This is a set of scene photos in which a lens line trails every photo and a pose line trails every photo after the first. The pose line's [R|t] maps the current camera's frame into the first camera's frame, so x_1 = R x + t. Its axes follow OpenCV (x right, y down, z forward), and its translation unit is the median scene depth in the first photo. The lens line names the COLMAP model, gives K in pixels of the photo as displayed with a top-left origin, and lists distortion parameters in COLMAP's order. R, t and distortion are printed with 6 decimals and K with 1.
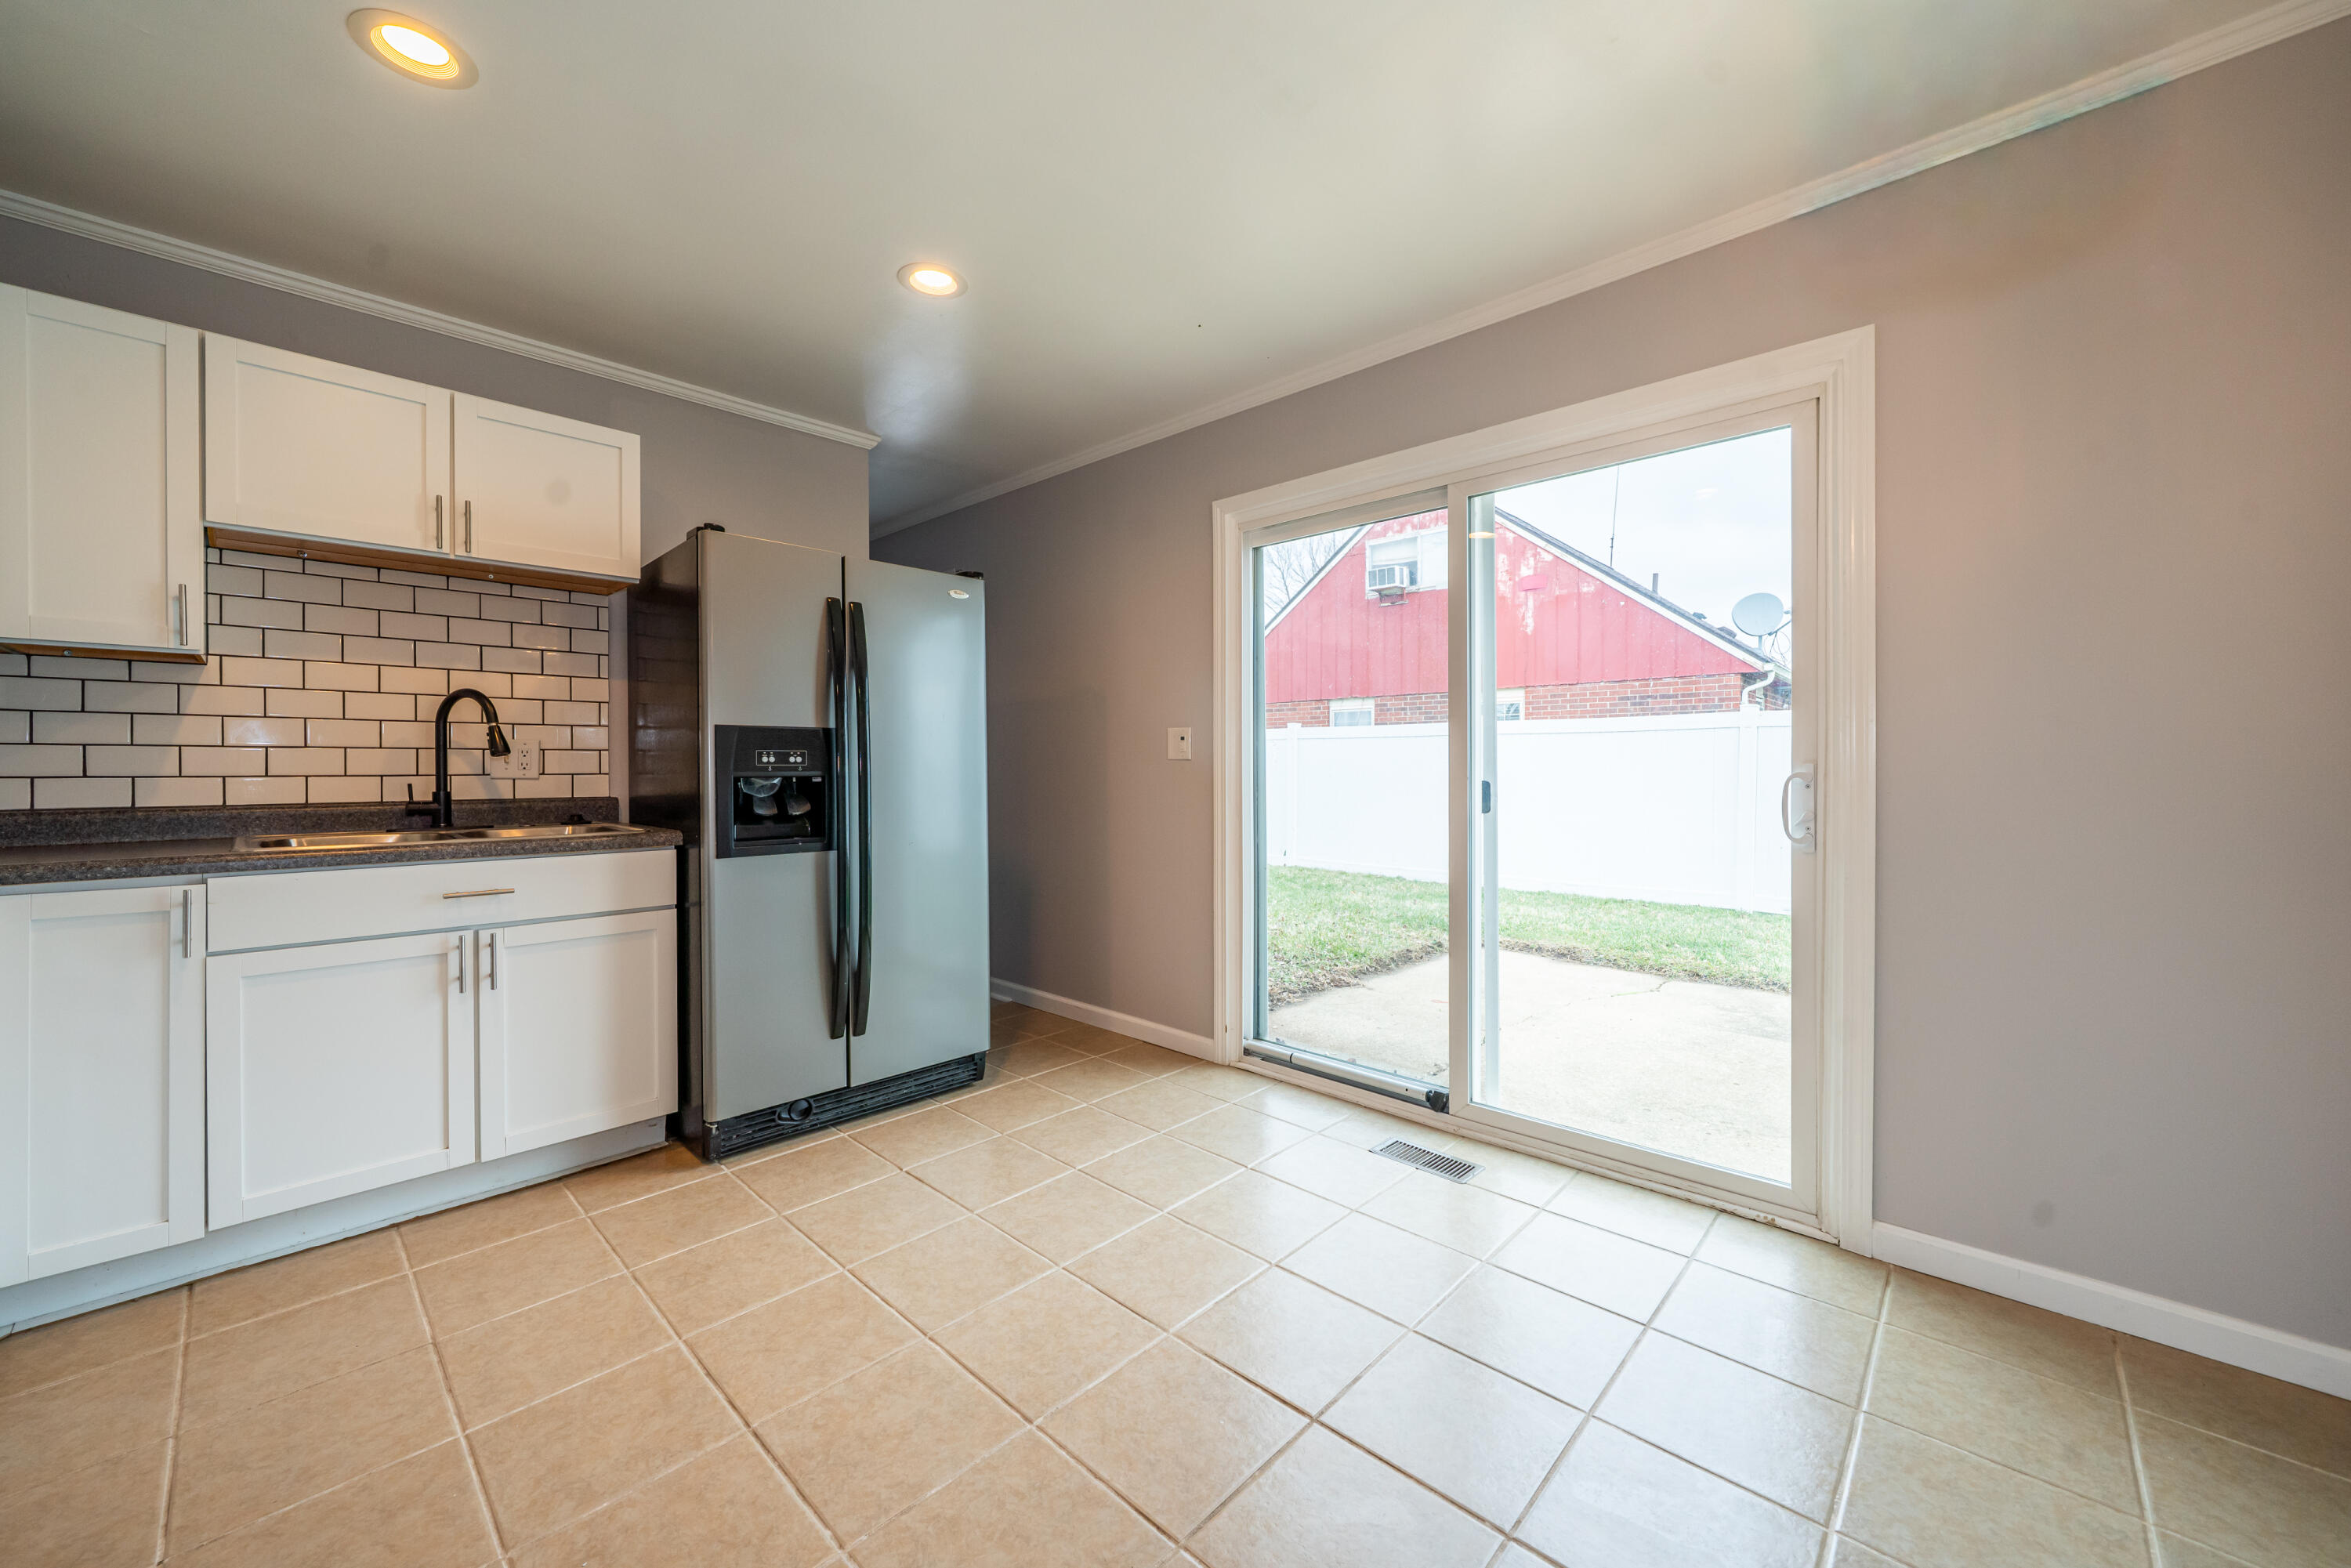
lens RADIAL K [[882.5, 0, 1175.5], [0, 882.5, 784.0], [0, 0, 1]] dist [-0.000826, -0.000021]
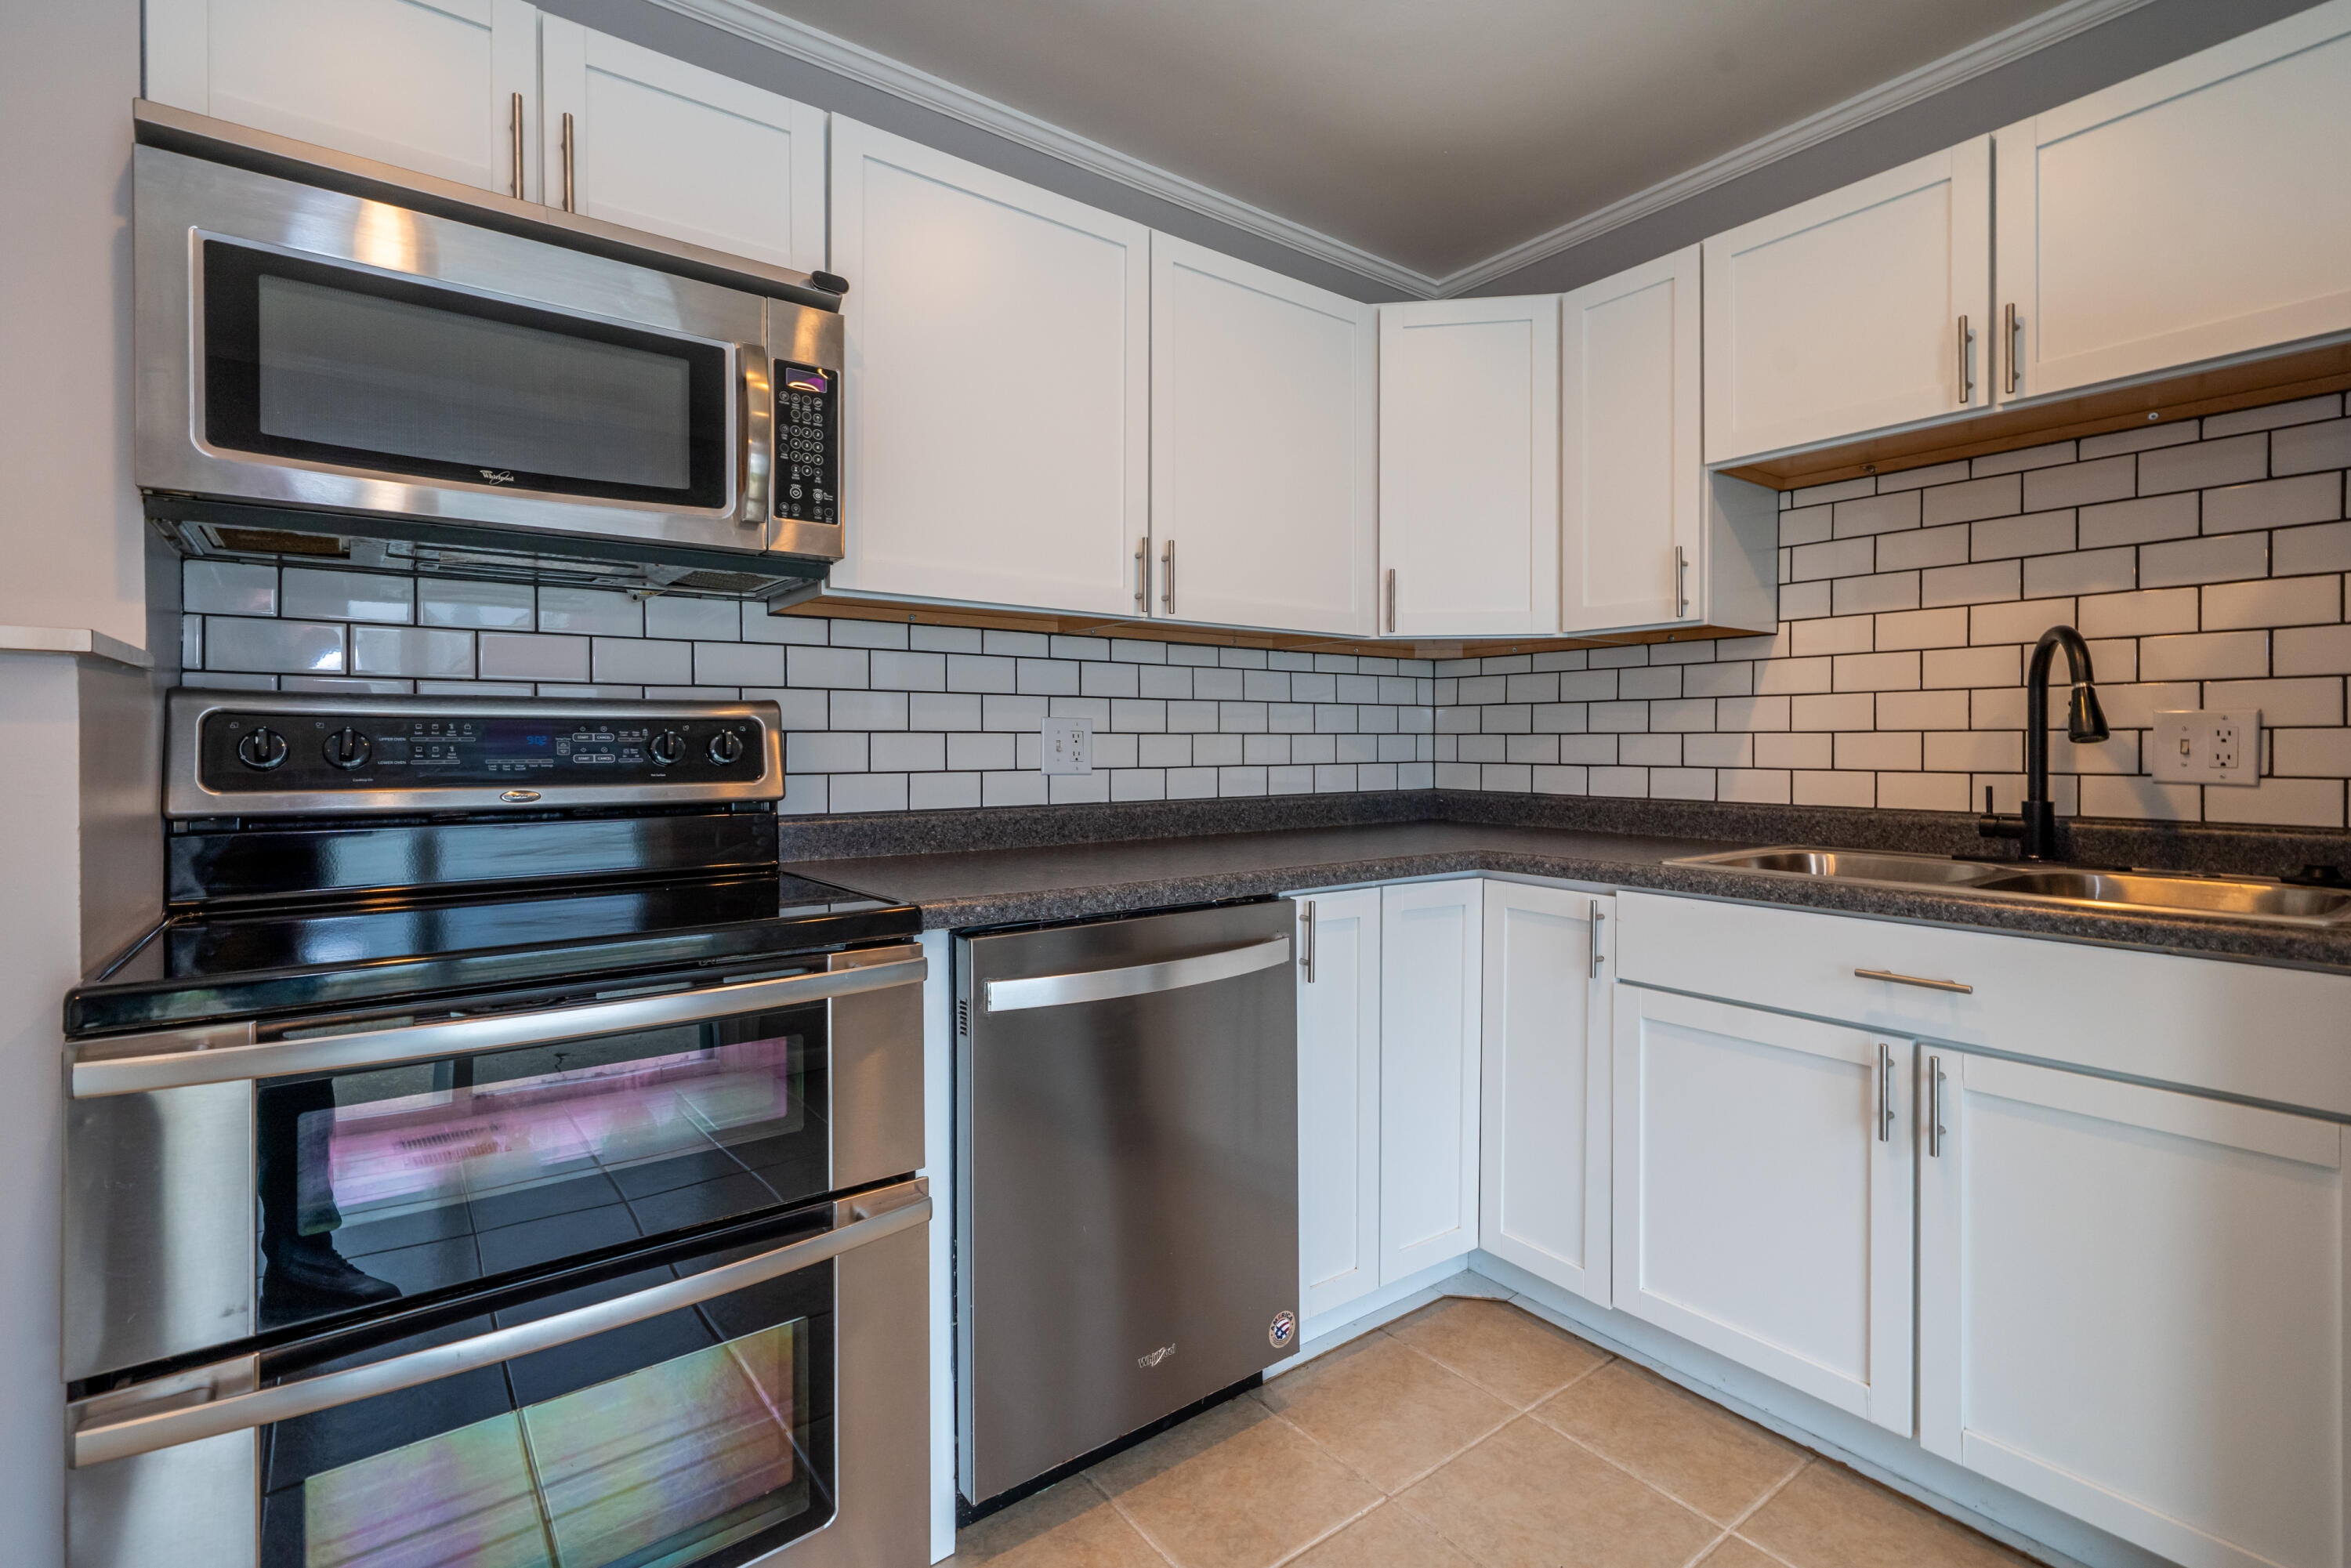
lens RADIAL K [[1044.0, 0, 1171.5], [0, 1044.0, 751.8], [0, 0, 1]] dist [0.001060, -0.000092]
pose [[-0.176581, 0.006193, -0.984267, -0.024918], [-0.019350, 0.999765, 0.009762, -0.021795], [0.984096, 0.020769, -0.176419, 0.575465]]
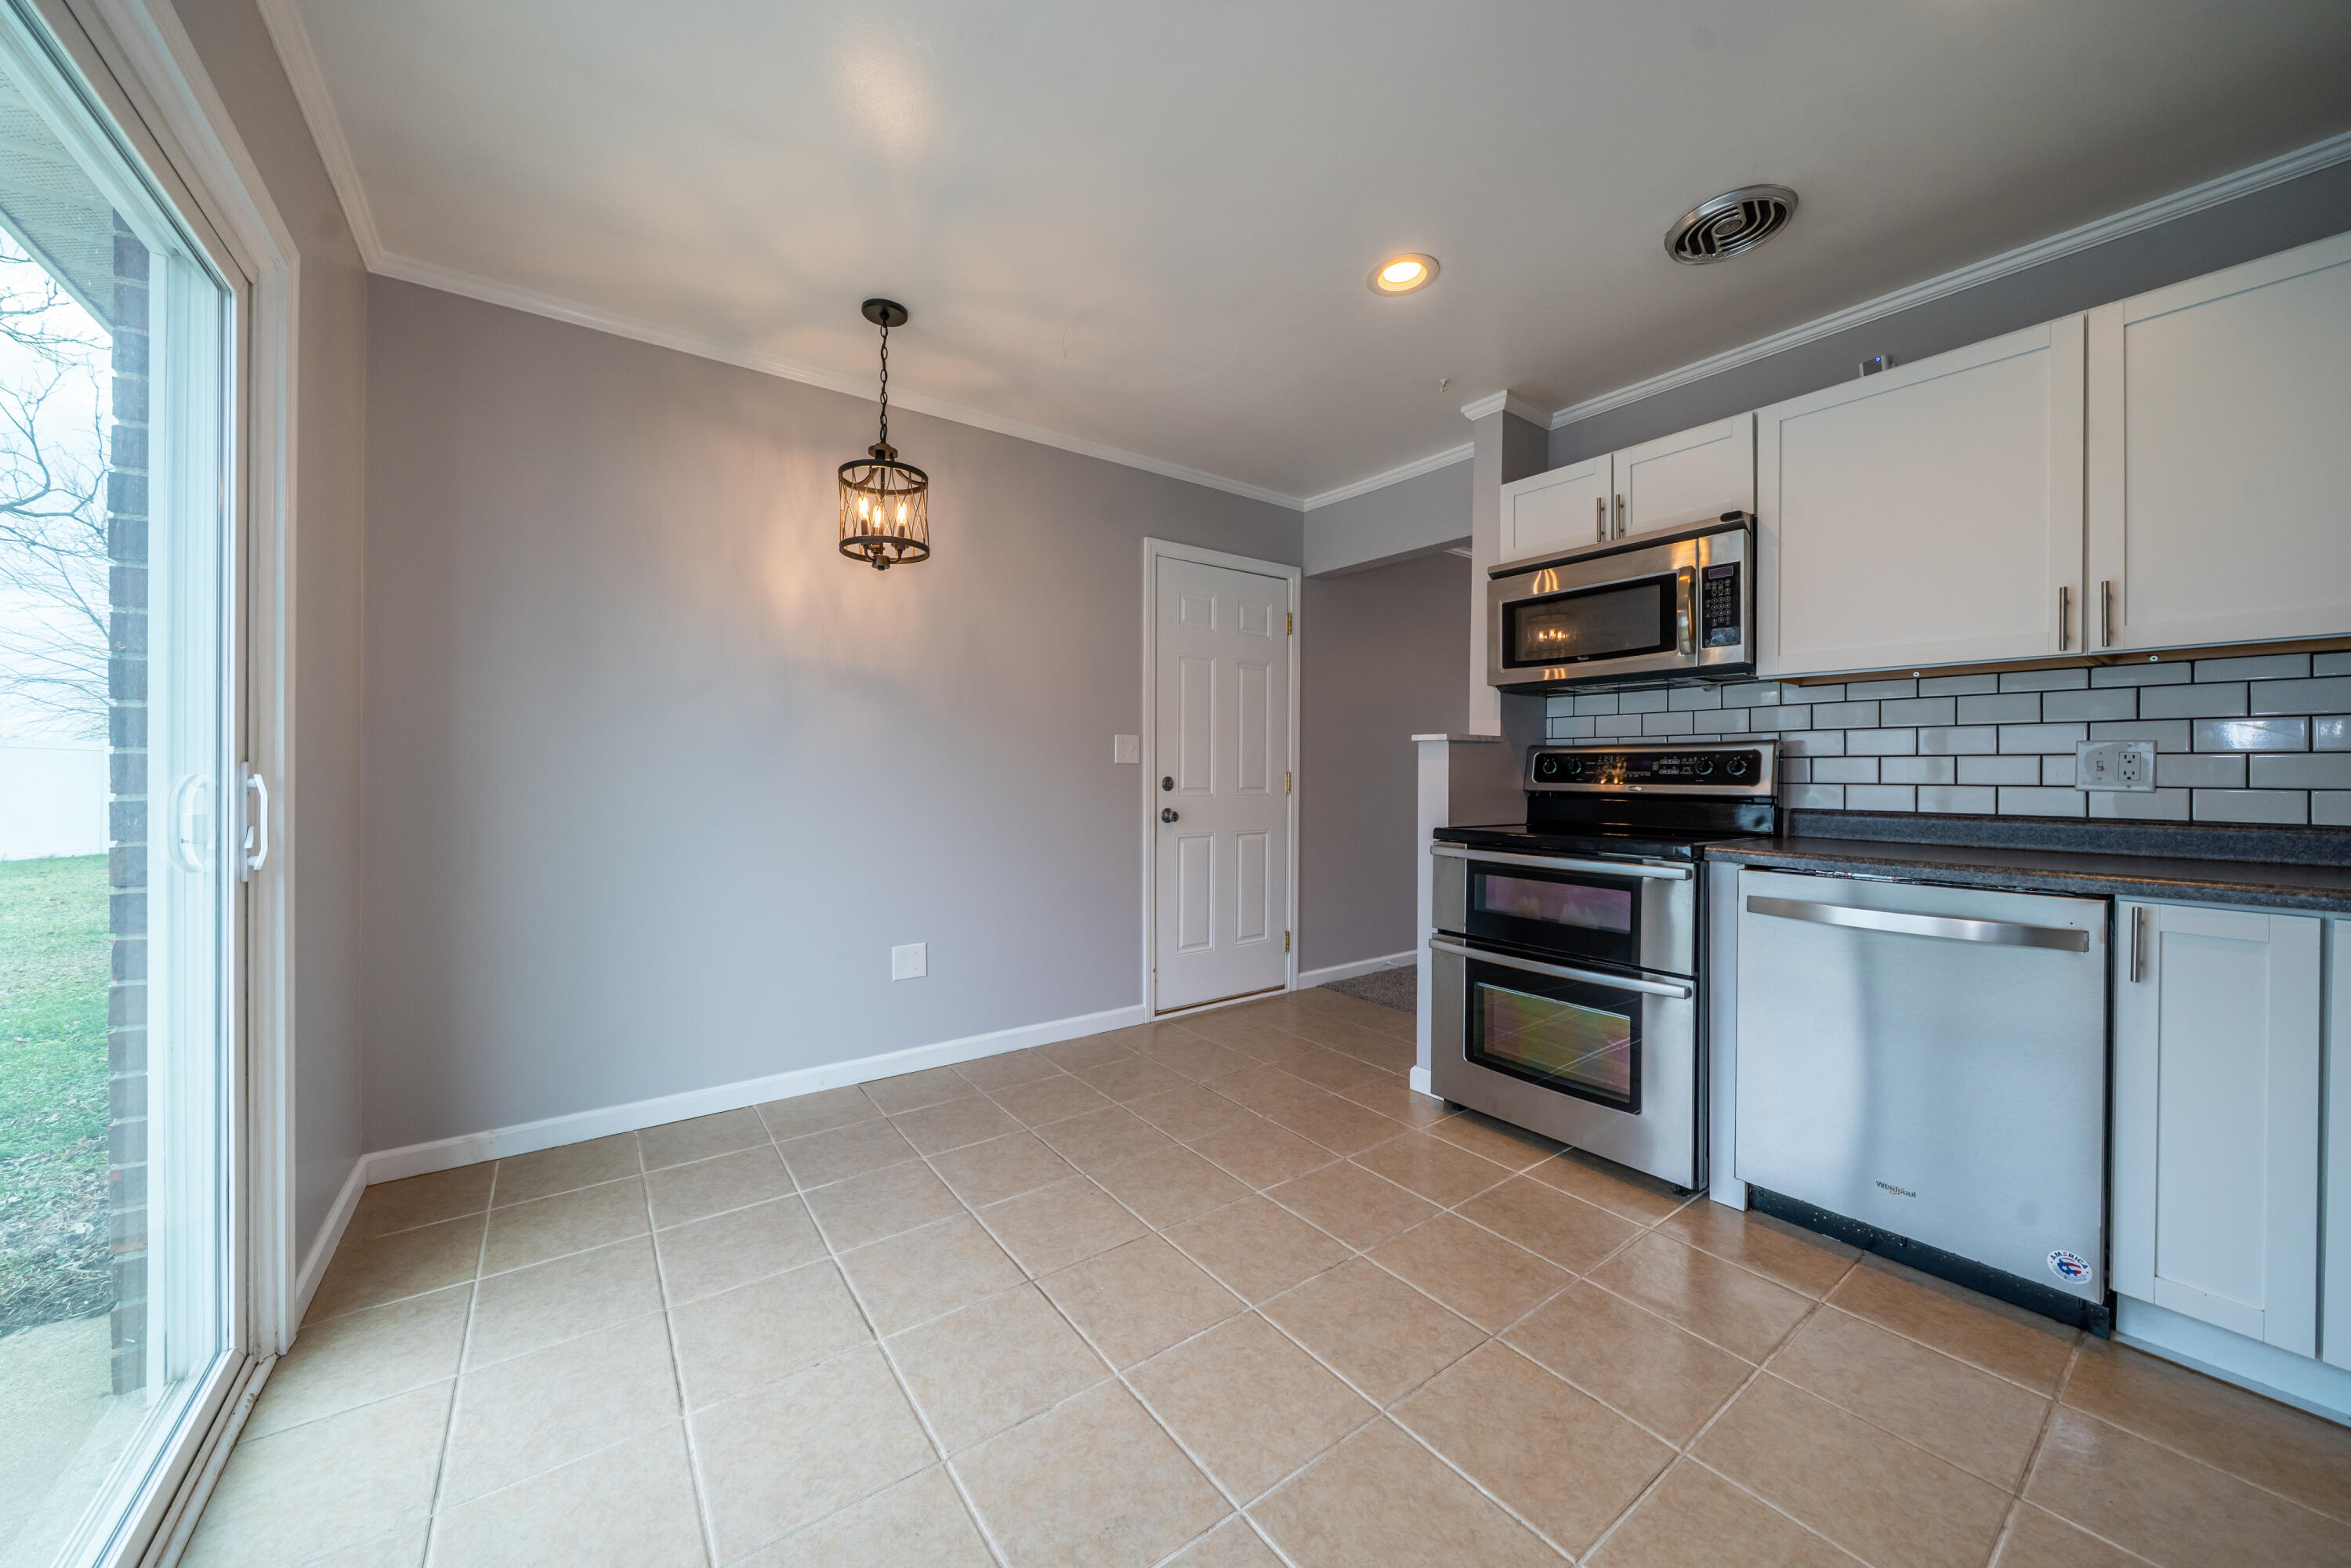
lens RADIAL K [[816.2, 0, 1133.8], [0, 816.2, 769.9], [0, 0, 1]] dist [-0.000545, -0.000056]
pose [[-0.976971, -0.004085, 0.213332, -0.147576], [0.000140, 0.999804, 0.019784, -0.028103], [-0.213371, 0.019359, -0.976779, 1.305394]]
